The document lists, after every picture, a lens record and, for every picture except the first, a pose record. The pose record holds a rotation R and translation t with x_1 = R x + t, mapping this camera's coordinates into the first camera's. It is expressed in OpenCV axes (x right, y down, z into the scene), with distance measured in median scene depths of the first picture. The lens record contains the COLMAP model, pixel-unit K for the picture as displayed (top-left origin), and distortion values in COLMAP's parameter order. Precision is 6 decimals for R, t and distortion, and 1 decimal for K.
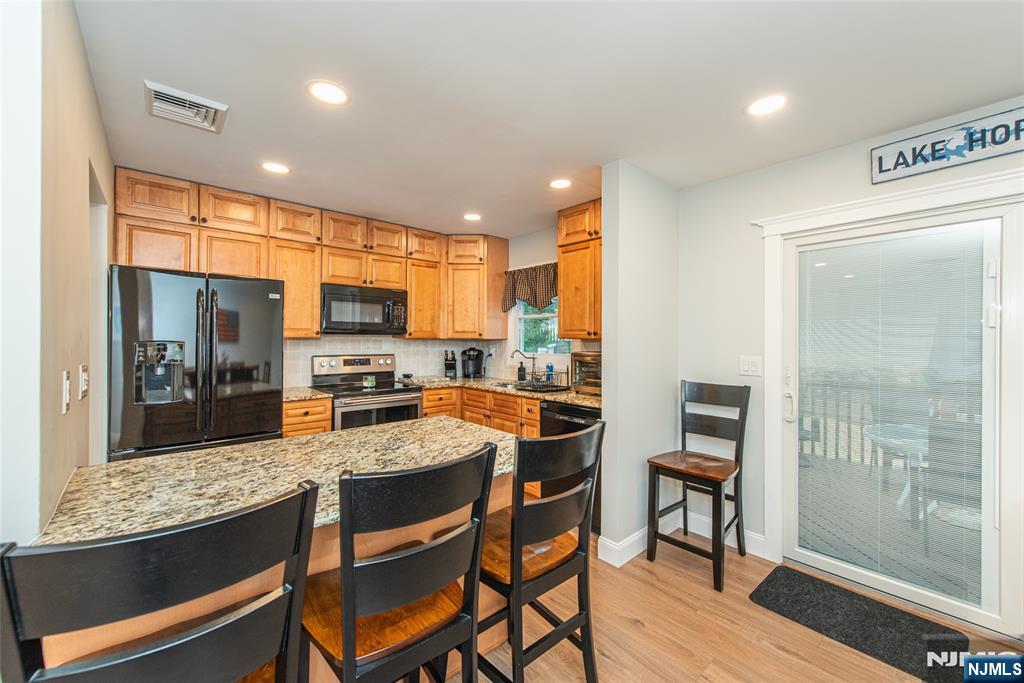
lens RADIAL K [[404.1, 0, 509.5], [0, 404.1, 337.2], [0, 0, 1]] dist [0.000487, -0.000046]
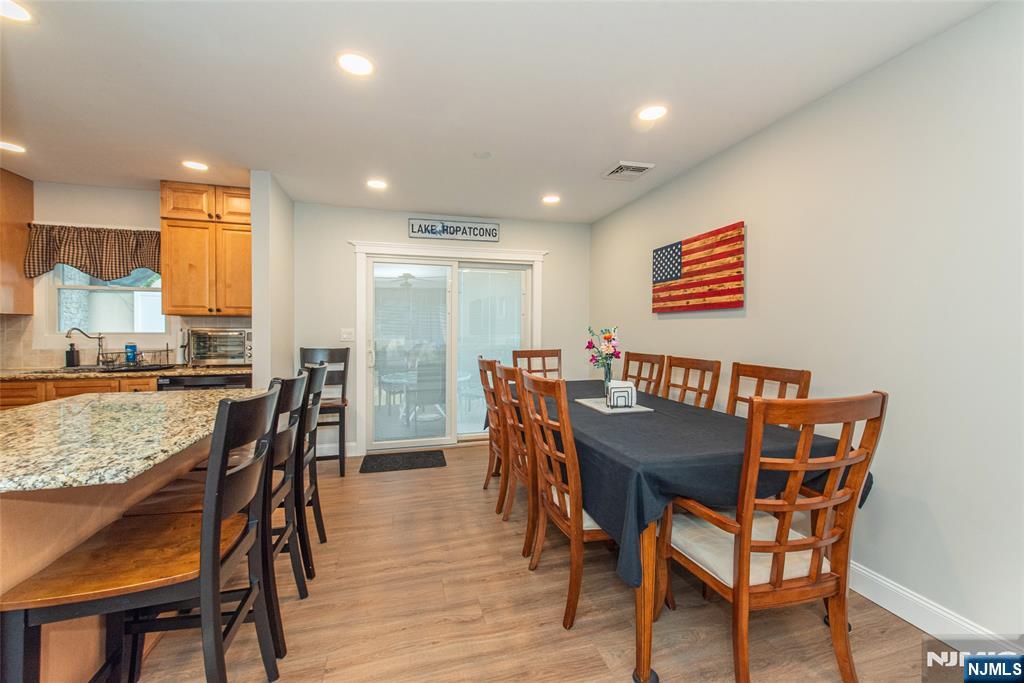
lens RADIAL K [[404.1, 0, 509.5], [0, 404.1, 337.2], [0, 0, 1]] dist [0.000487, -0.000046]
pose [[0.421168, -0.019414, 0.906775, -0.439033], [-0.006558, 0.999680, 0.024449, 0.030841], [-0.906959, -0.016243, 0.420906, -0.165135]]
